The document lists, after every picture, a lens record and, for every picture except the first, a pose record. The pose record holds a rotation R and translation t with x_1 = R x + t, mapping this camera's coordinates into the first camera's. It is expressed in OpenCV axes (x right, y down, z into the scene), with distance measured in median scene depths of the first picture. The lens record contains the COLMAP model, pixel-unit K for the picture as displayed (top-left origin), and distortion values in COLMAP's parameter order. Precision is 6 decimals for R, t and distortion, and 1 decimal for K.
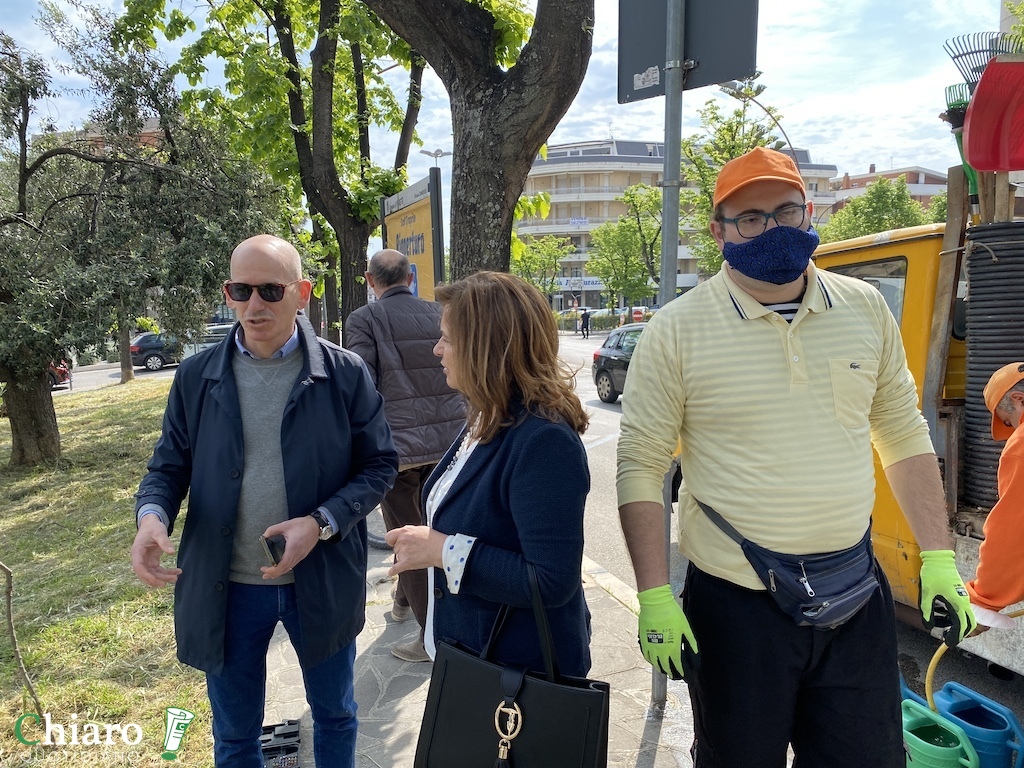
lens RADIAL K [[767.1, 0, 515.5], [0, 767.1, 385.3], [0, 0, 1]] dist [0.020511, -0.019344]
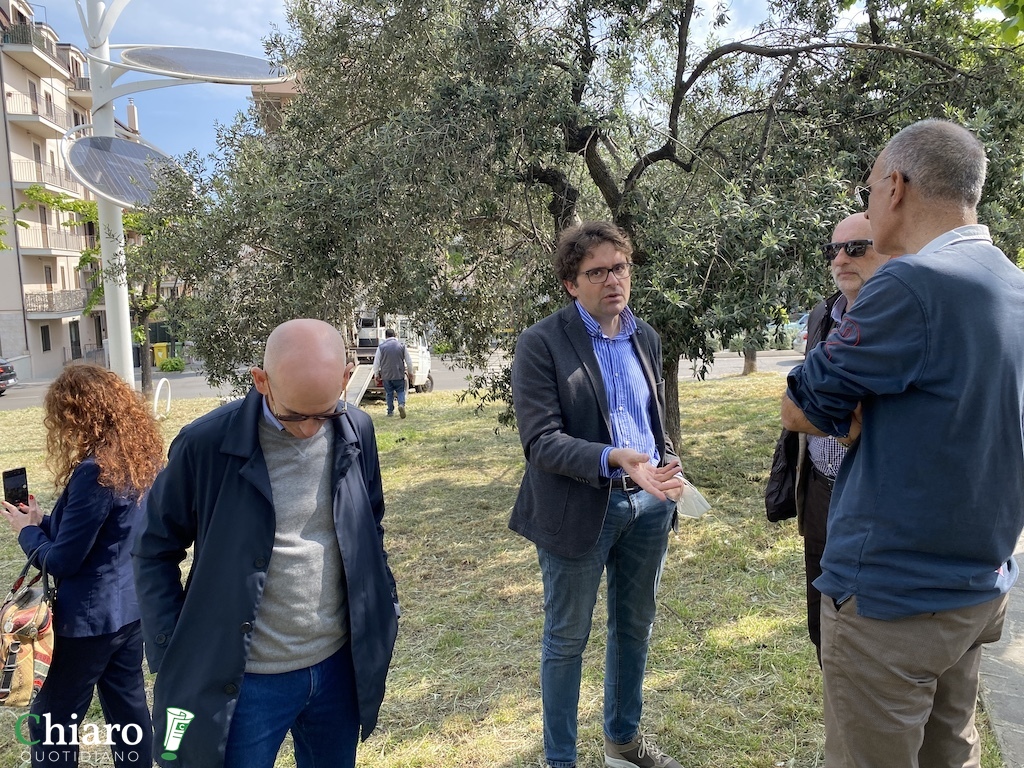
lens RADIAL K [[767.1, 0, 513.2], [0, 767.1, 385.4], [0, 0, 1]] dist [0.020511, -0.019344]
pose [[0.726344, 0.100506, -0.679944, -0.240002], [-0.095348, 0.994420, 0.045136, -0.015763], [0.680686, 0.032047, 0.731874, 0.388367]]
